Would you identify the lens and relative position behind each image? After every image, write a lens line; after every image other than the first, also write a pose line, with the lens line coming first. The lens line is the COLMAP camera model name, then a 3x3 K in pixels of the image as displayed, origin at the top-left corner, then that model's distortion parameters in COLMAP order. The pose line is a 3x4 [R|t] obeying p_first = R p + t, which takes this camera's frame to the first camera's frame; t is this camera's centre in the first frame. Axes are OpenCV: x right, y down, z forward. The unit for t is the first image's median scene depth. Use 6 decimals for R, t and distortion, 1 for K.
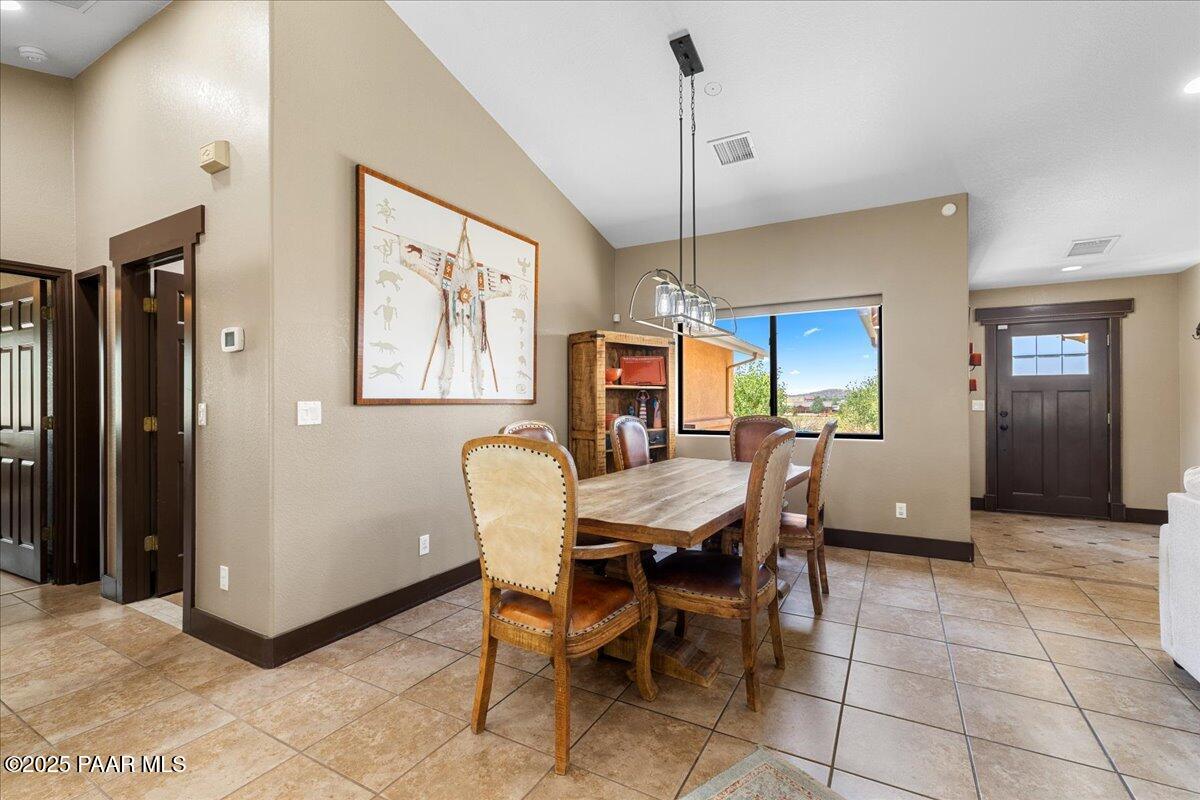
lens RADIAL K [[528.2, 0, 606.8], [0, 528.2, 396.0], [0, 0, 1]] dist [-0.000193, 0.002093]
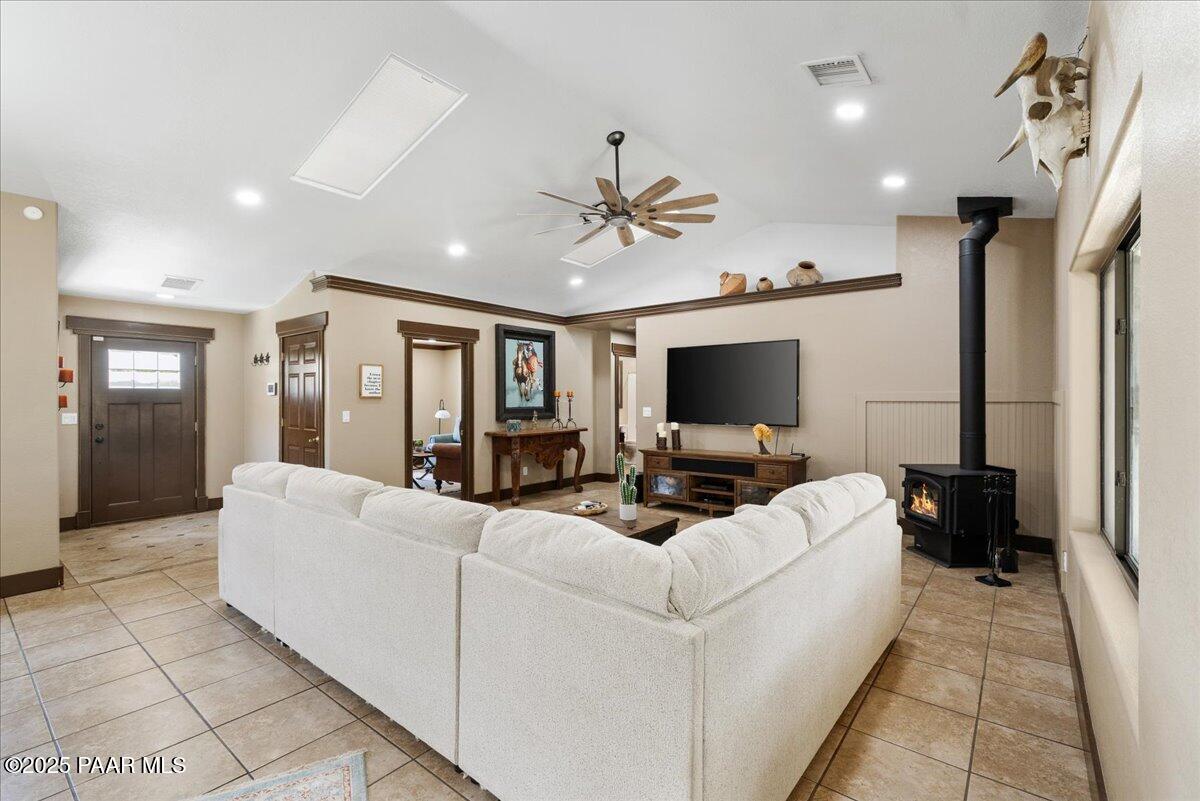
lens RADIAL K [[528.2, 0, 592.0], [0, 528.2, 397.6], [0, 0, 1]] dist [-0.000193, 0.002093]
pose [[0.177431, 0.003356, 0.984127, -0.074974], [-0.001349, 0.999994, -0.003167, -0.023886], [-0.984132, -0.000765, 0.177435, -0.105266]]
